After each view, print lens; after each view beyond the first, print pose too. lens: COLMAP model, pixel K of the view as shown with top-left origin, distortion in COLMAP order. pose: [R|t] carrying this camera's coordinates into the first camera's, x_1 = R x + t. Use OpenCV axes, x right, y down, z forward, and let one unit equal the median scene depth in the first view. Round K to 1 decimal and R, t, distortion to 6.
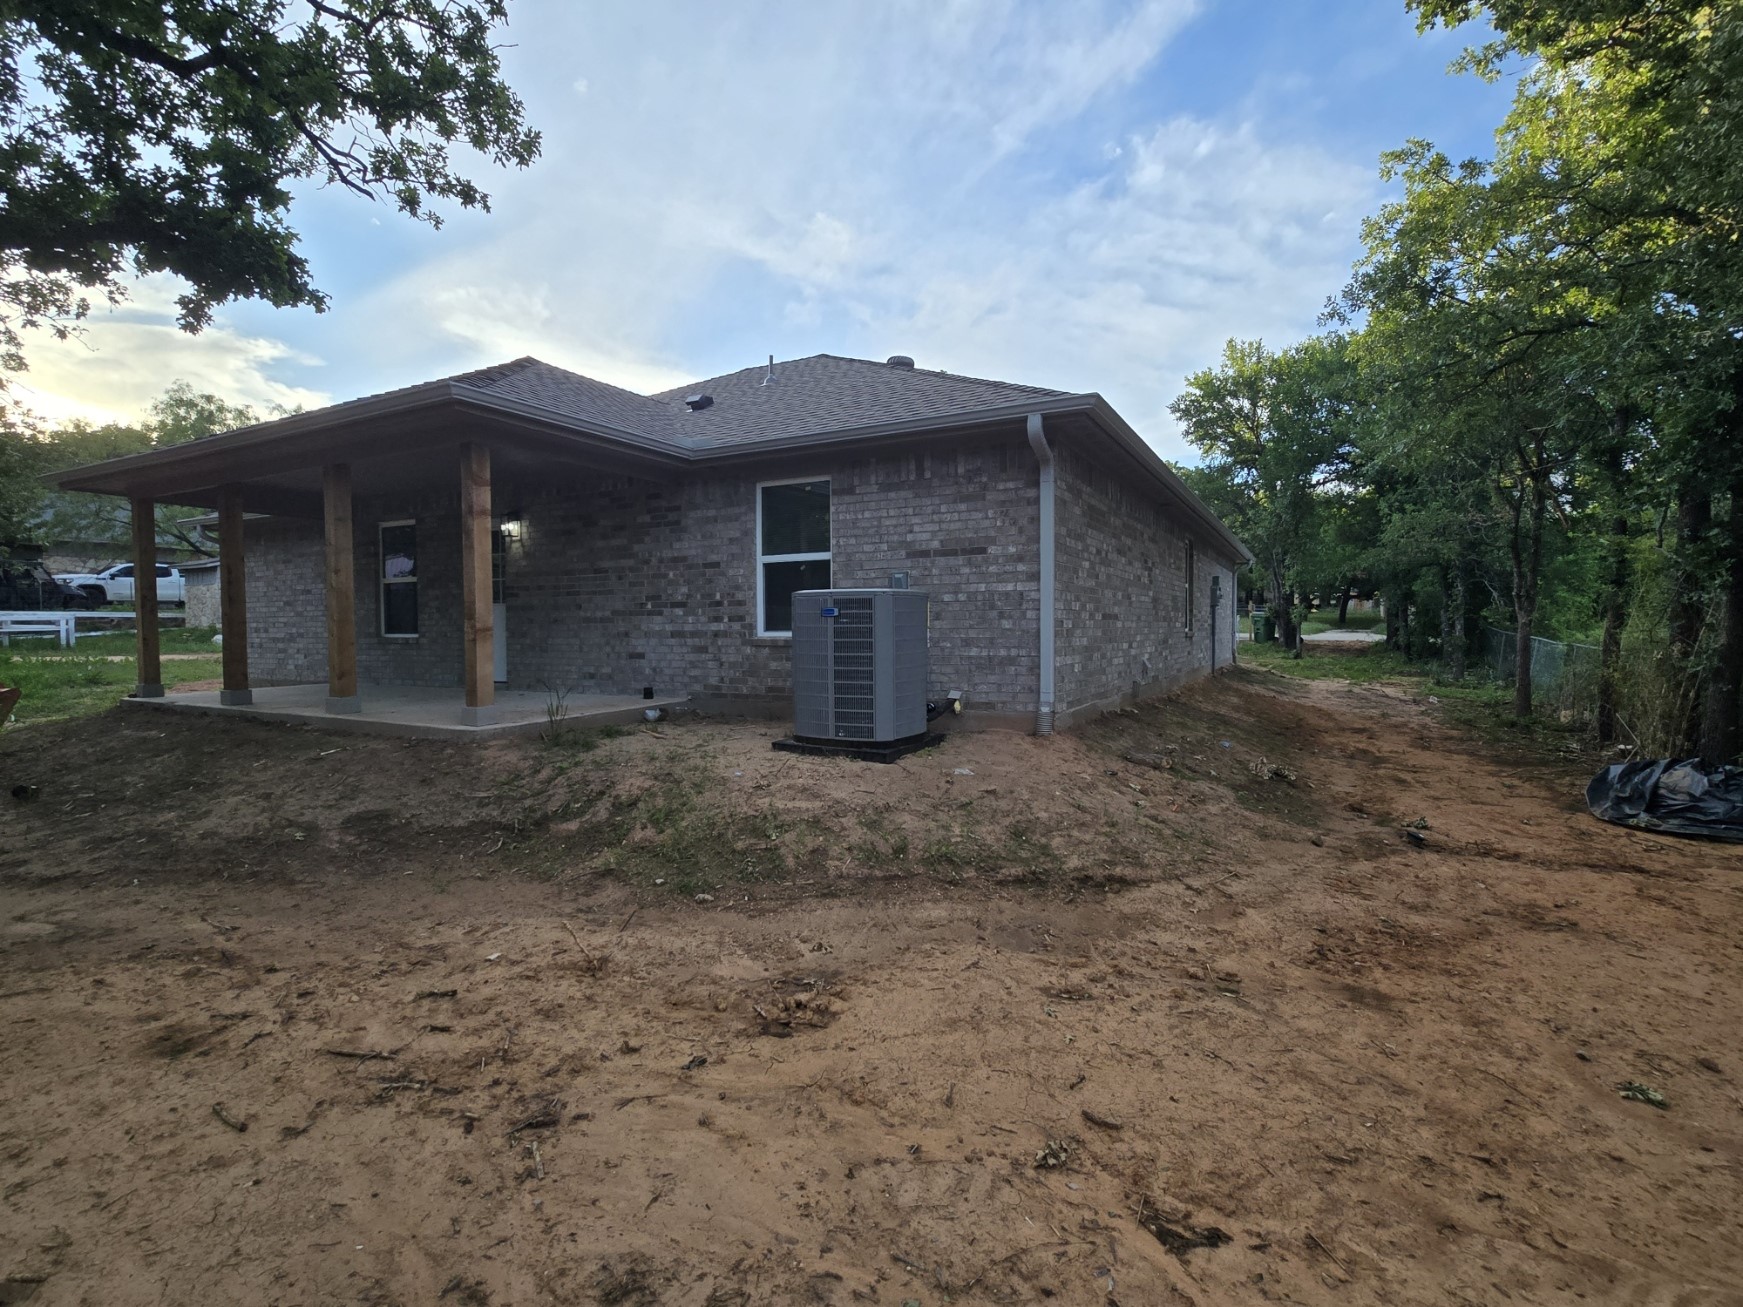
lens RADIAL K [[817.7, 0, 870.5], [0, 817.7, 648.5], [0, 0, 1]] dist [-0.008697, -0.000445]
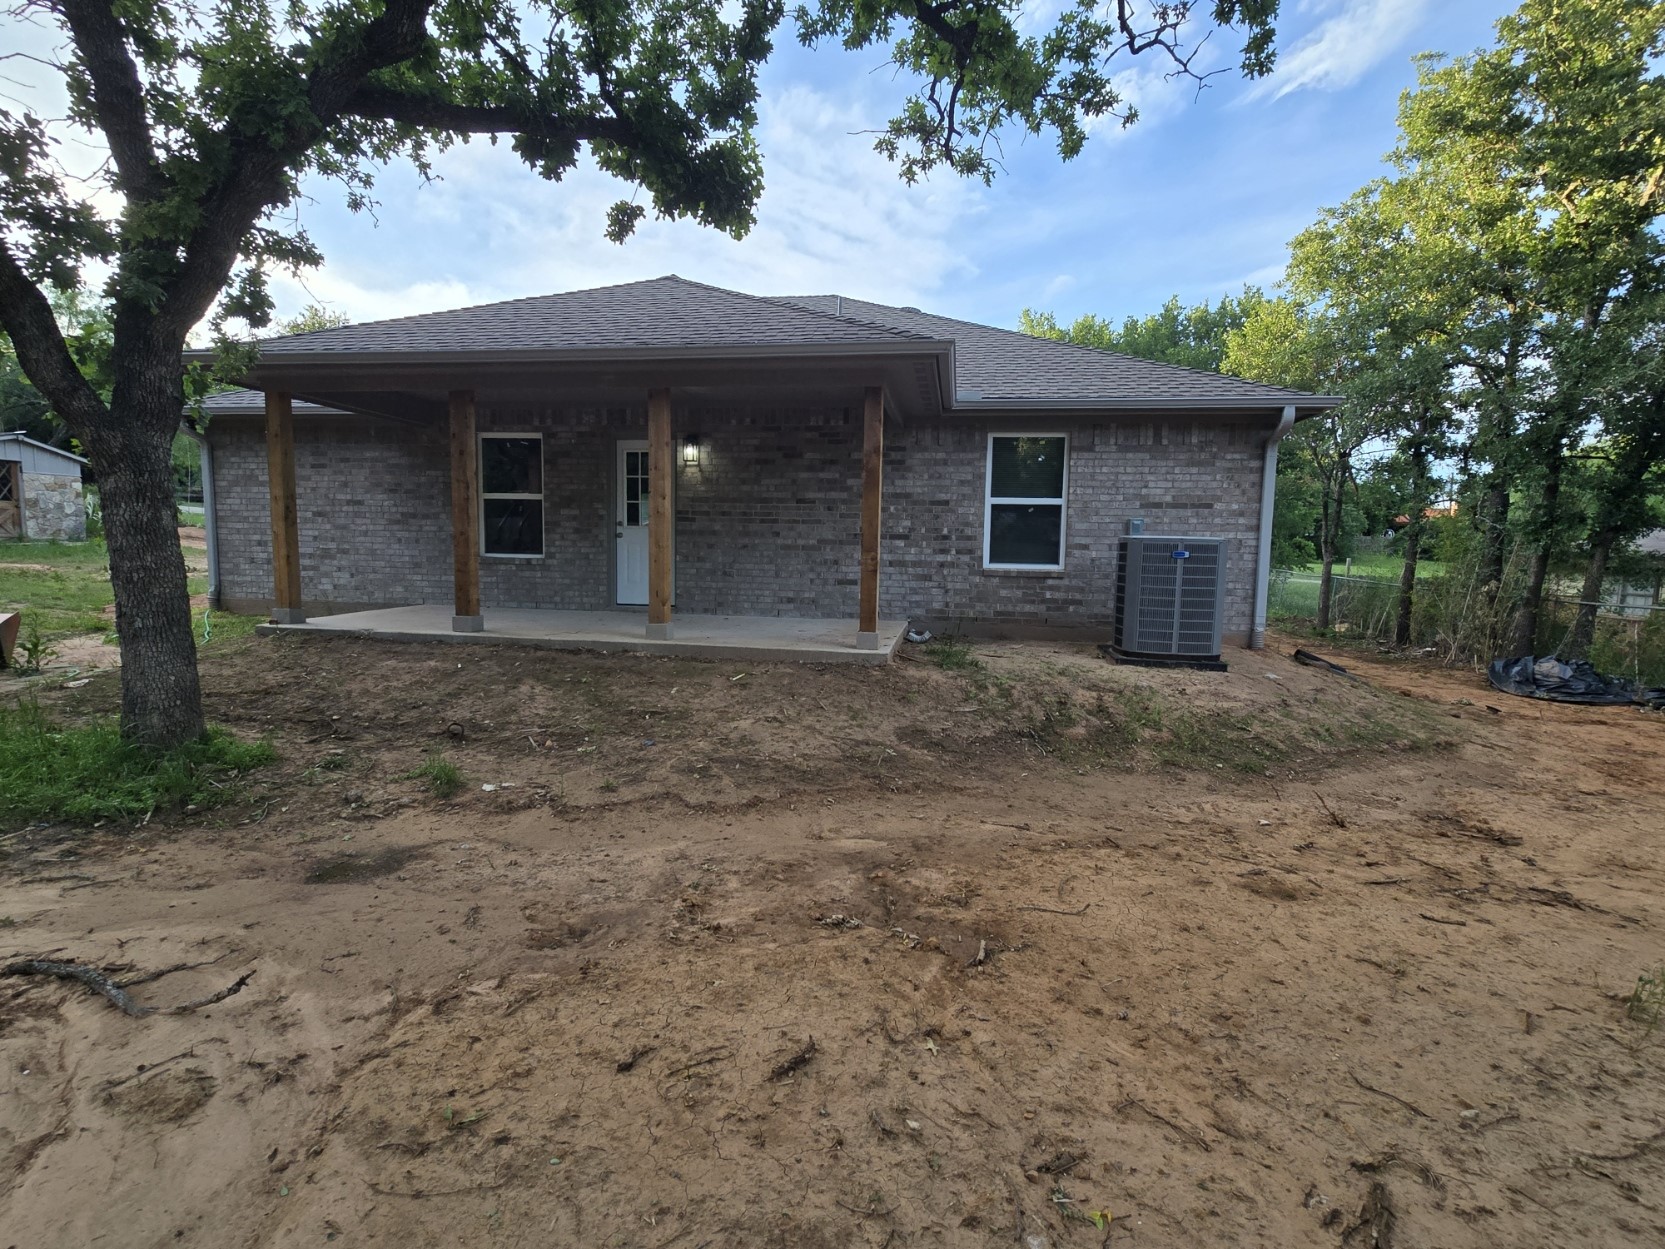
lens RADIAL K [[781.1, 0, 829.2], [0, 781.1, 626.6], [0, 0, 1]] dist [-0.008697, -0.000445]
pose [[0.944190, -0.008881, 0.329283, -0.799315], [-0.017254, 0.996931, 0.076362, -0.013605], [-0.328950, -0.077781, 0.941138, 0.030185]]
